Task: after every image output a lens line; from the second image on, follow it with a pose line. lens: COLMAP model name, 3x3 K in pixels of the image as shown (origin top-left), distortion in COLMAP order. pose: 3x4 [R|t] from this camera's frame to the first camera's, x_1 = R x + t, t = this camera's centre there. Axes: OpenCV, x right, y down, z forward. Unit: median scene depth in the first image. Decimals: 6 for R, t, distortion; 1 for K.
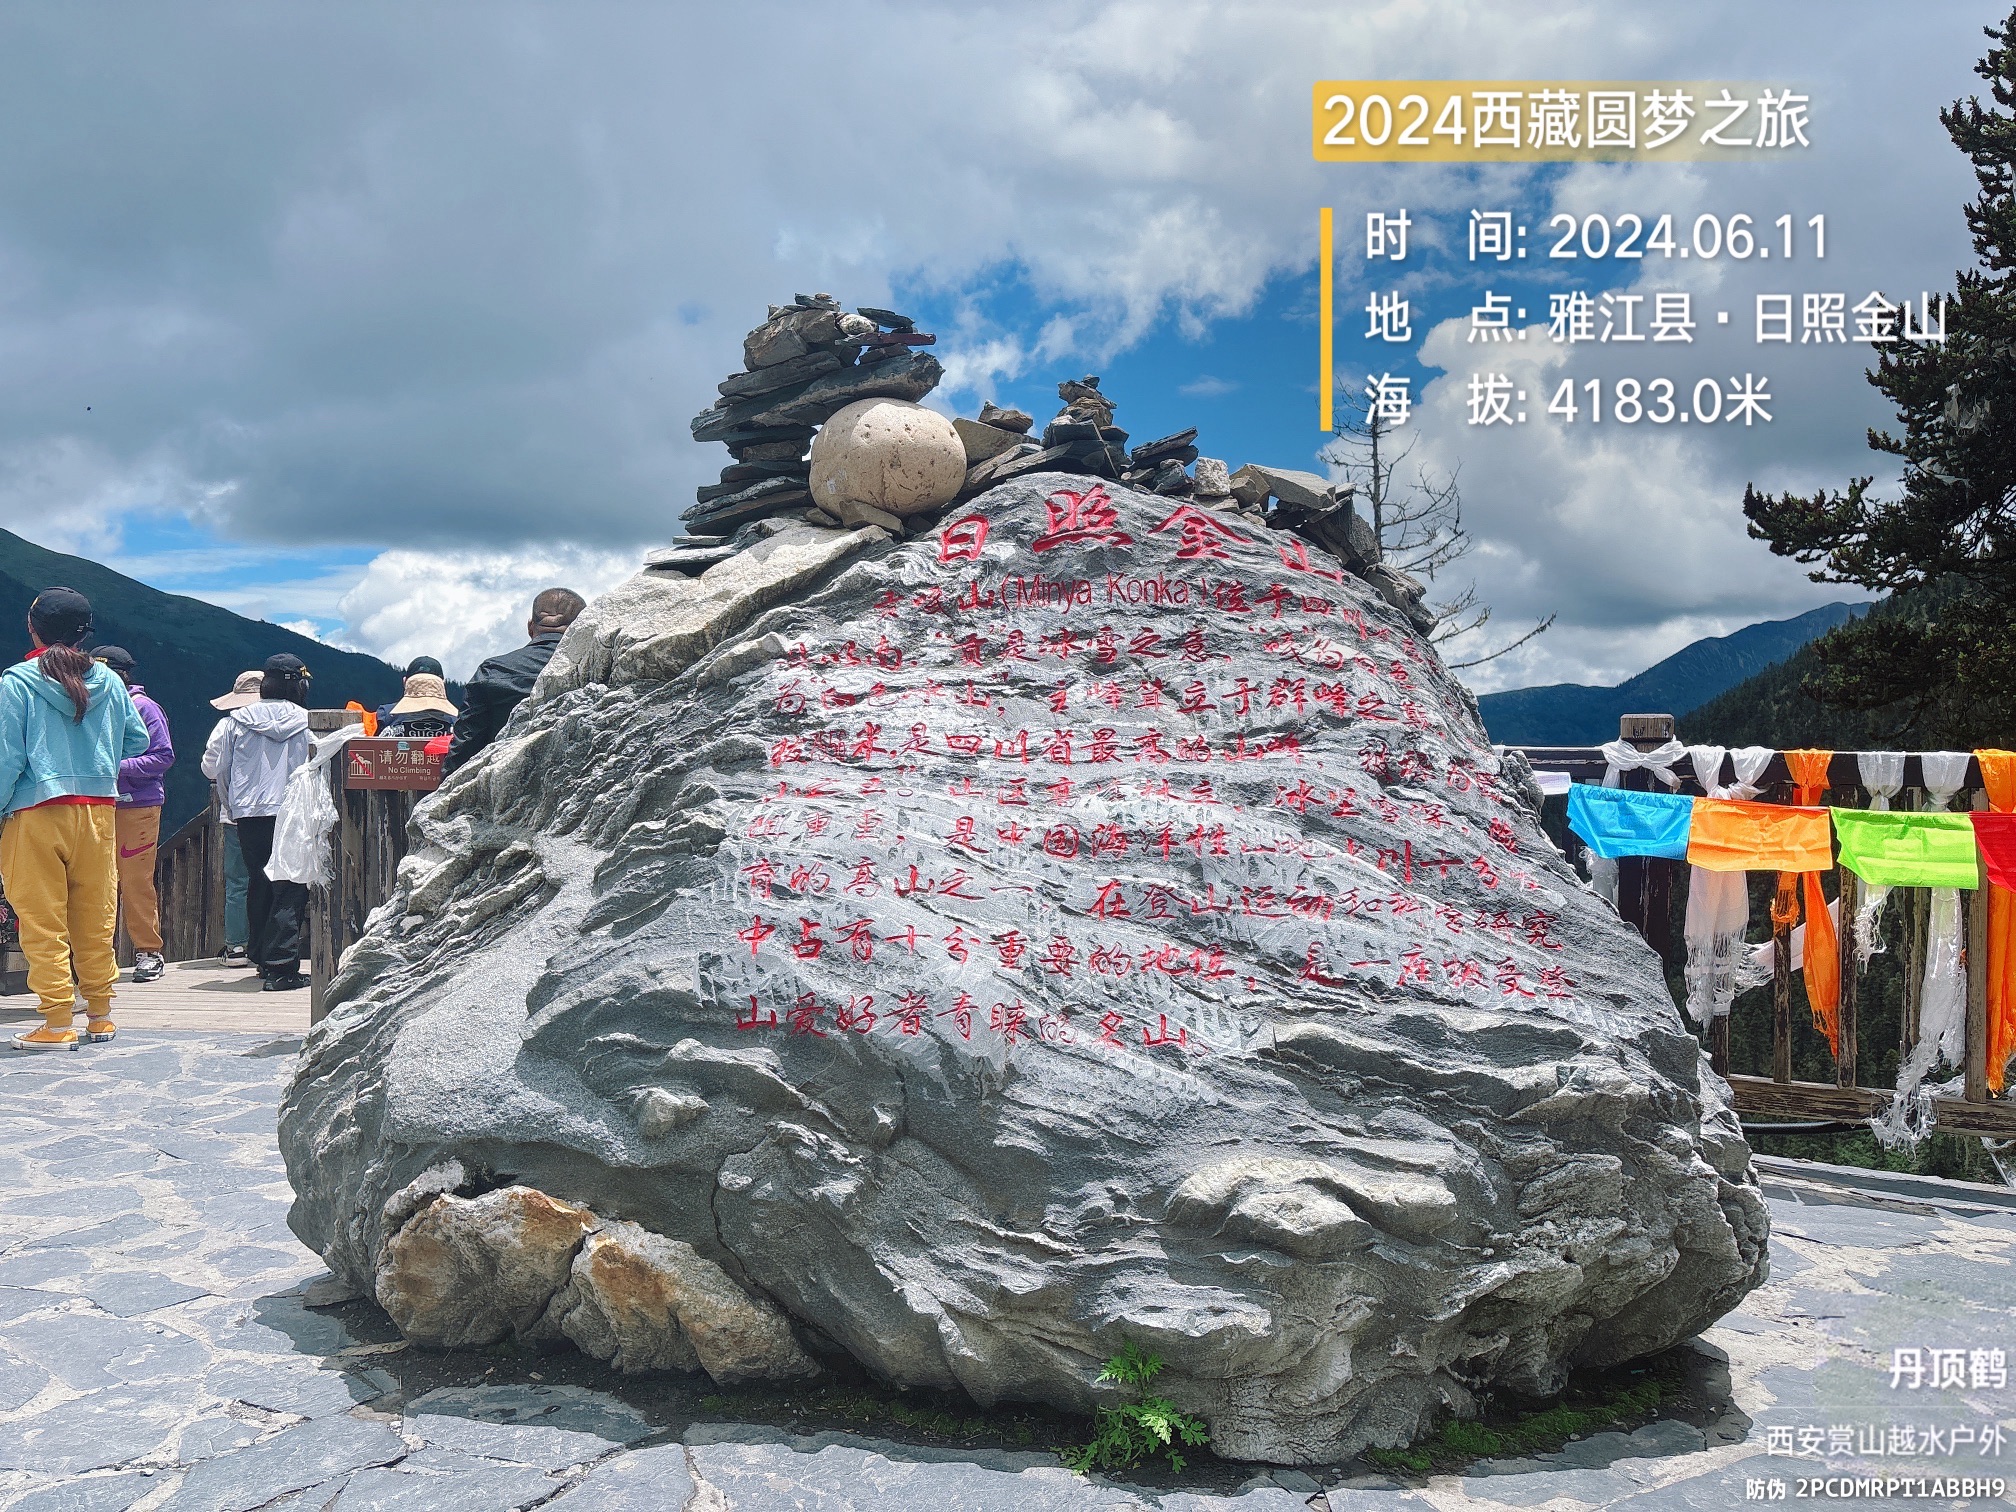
lens RADIAL K [[1498.8, 0, 1019.3], [0, 1498.8, 764.1], [0, 0, 1]] dist [0.051466, -0.042518]
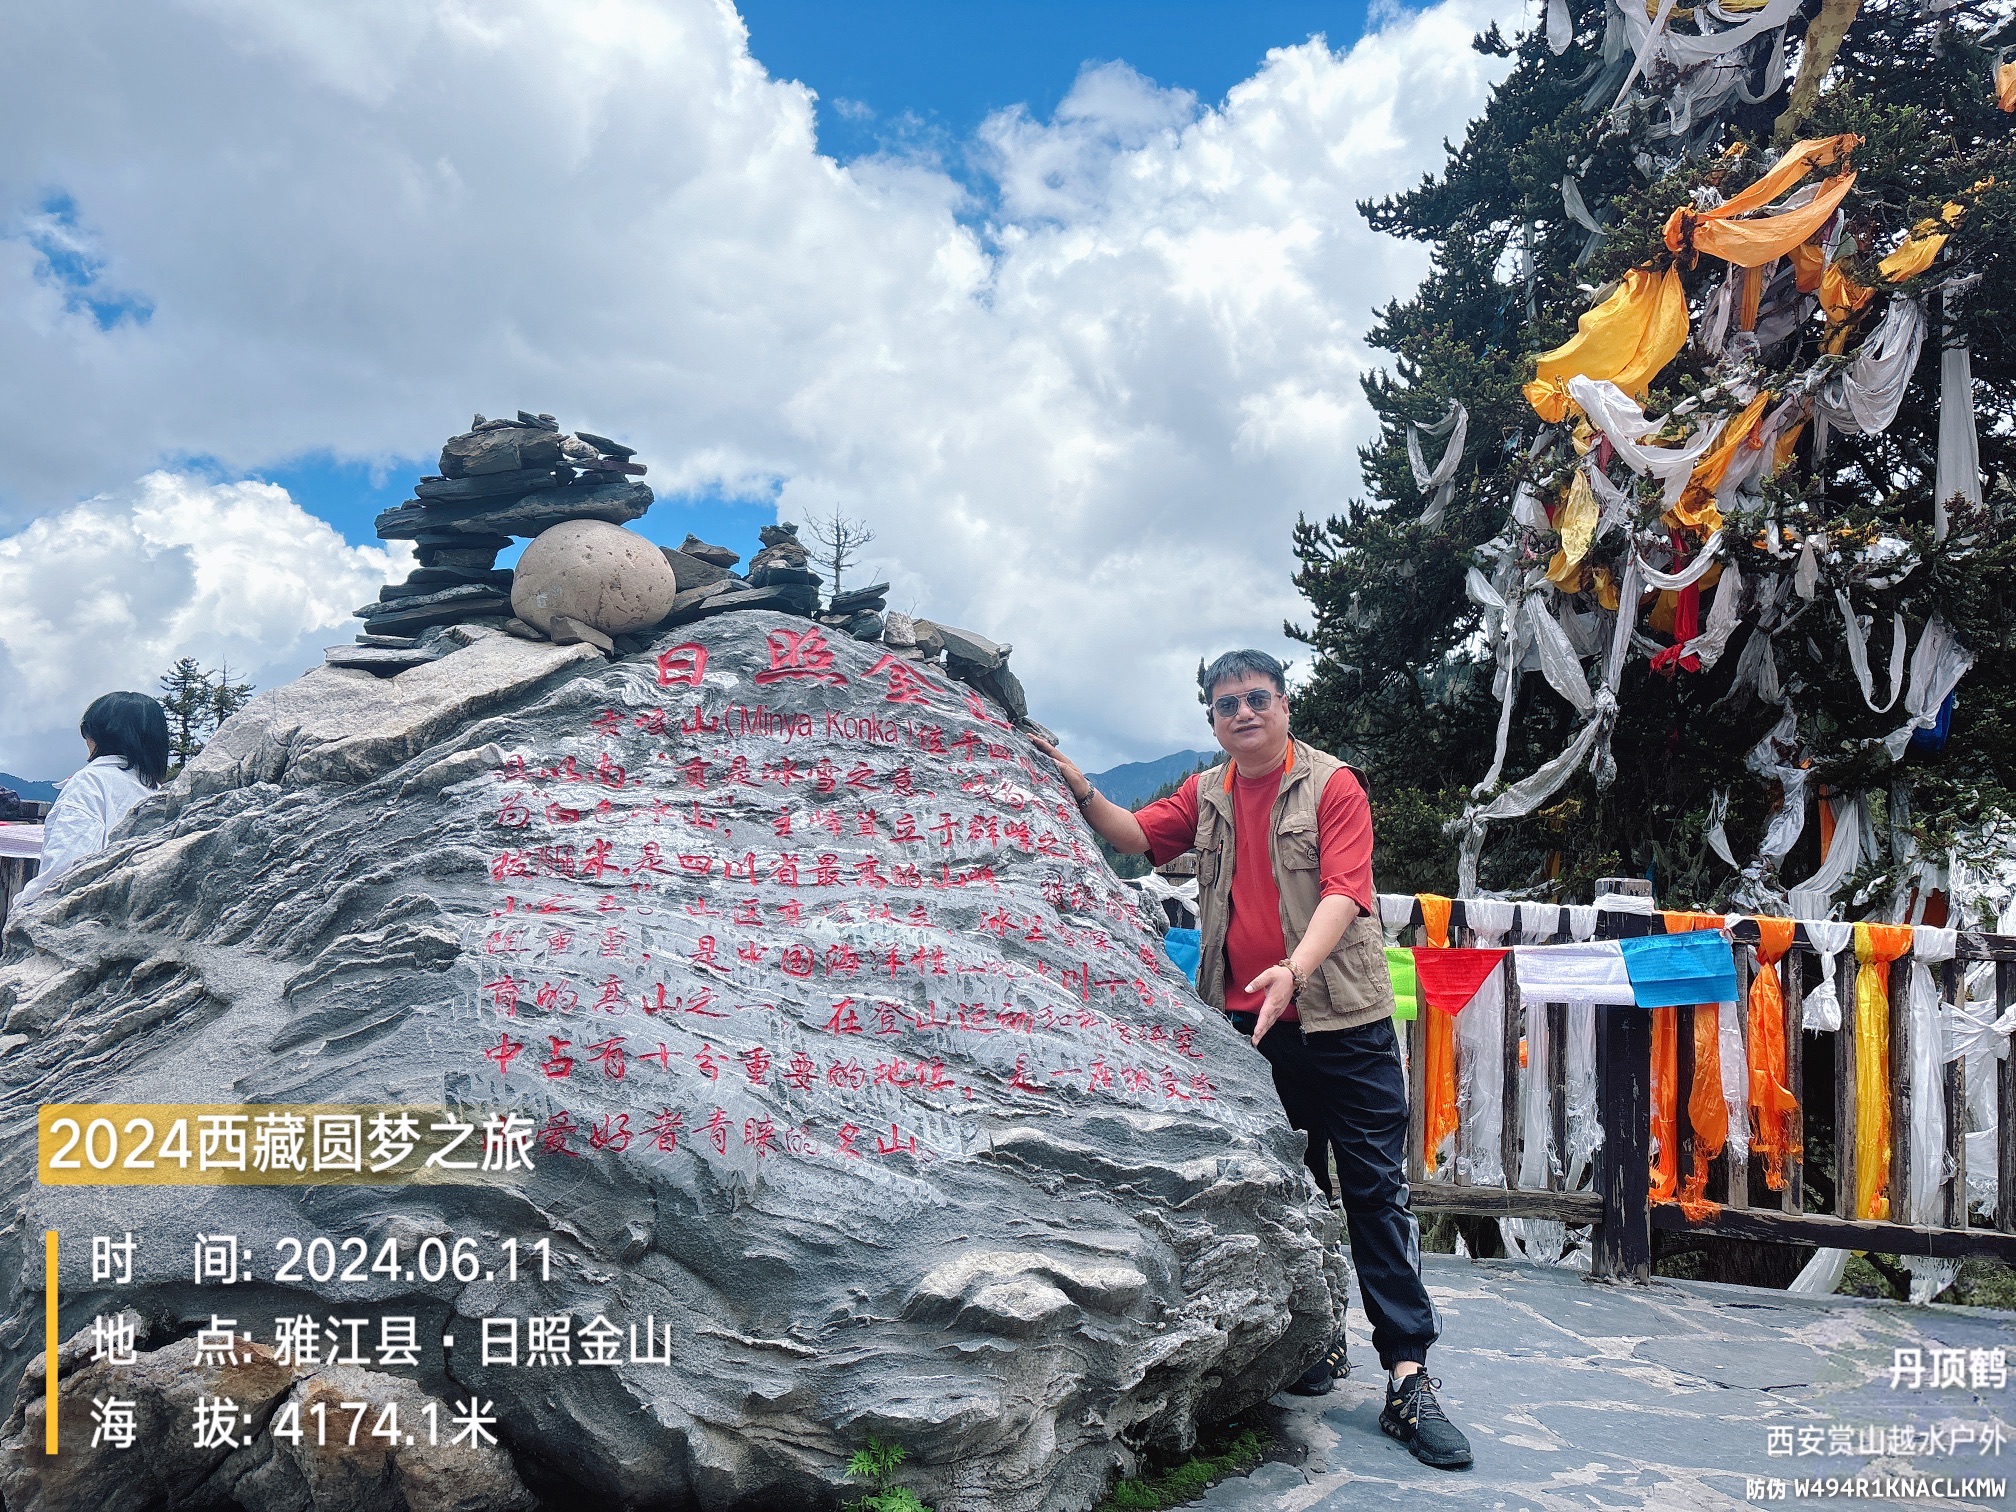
lens RADIAL K [[1498.8, 0, 990.6], [0, 1498.8, 772.2], [0, 0, 1]] dist [0.051466, -0.042518]
pose [[0.931564, 0.059898, 0.358609, -0.219080], [-0.035066, 0.996540, -0.075360, -0.005581], [-0.361882, 0.057628, 0.930441, -0.042872]]
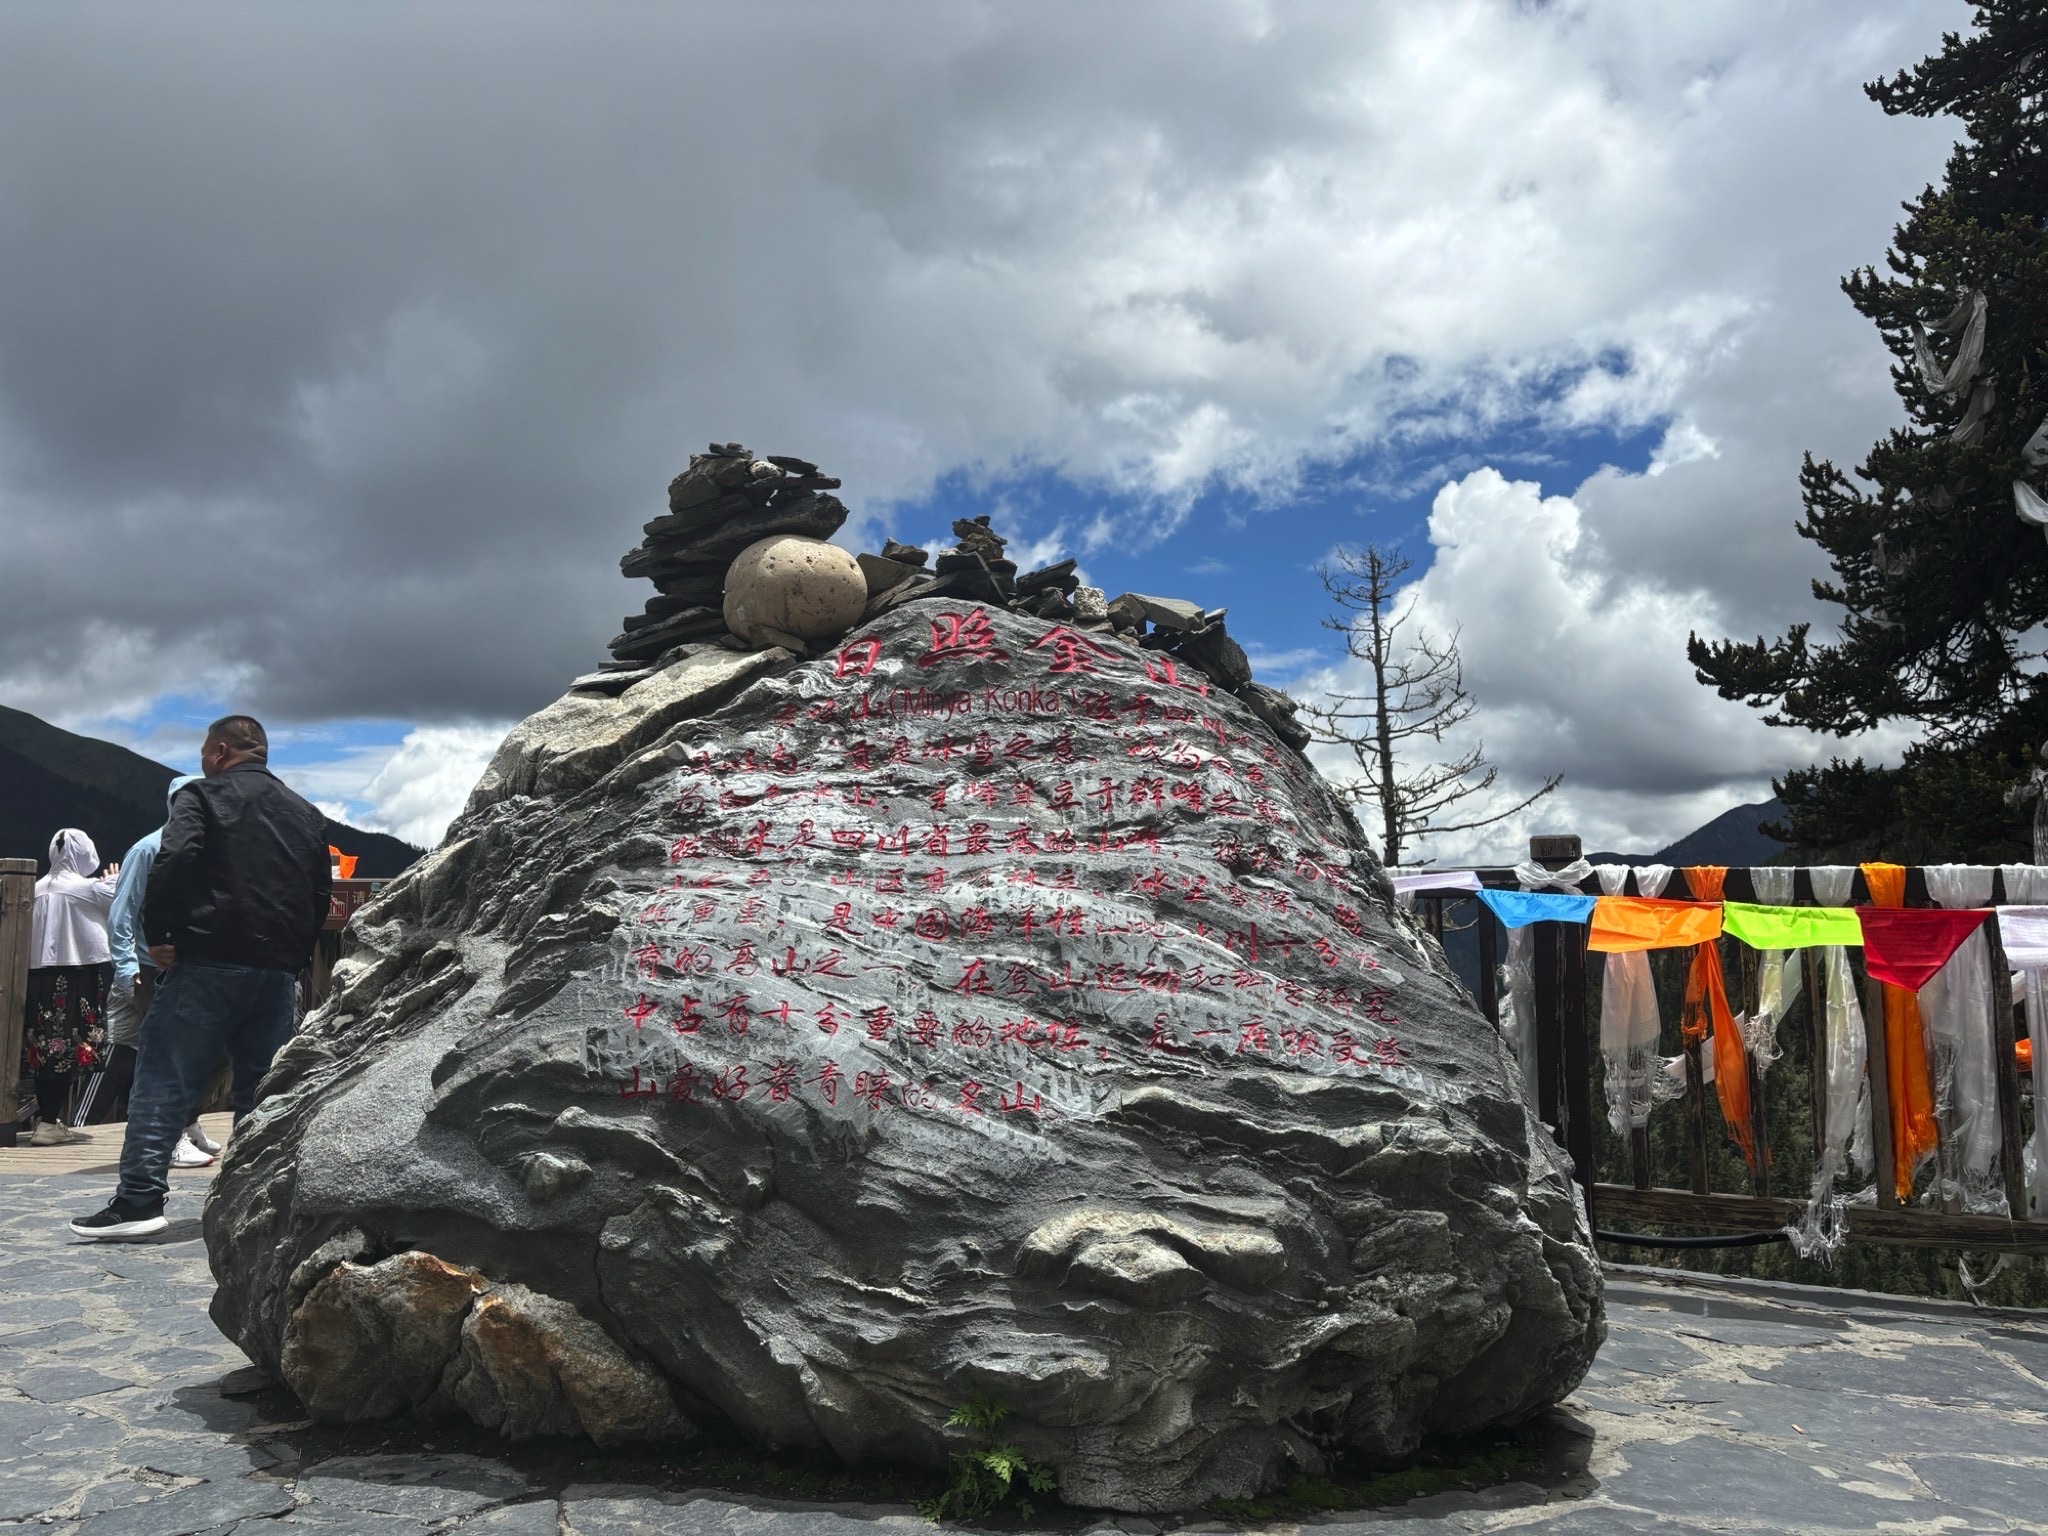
lens RADIAL K [[1518.9, 0, 1033.3], [0, 1518.9, 779.7], [0, 0, 1]] dist [0.065416, -0.055250]
pose [[0.999894, -0.010165, -0.010455, 0.107438], [0.009006, 0.994386, -0.105433, 0.060044], [0.011468, 0.105328, 0.994371, -0.096993]]
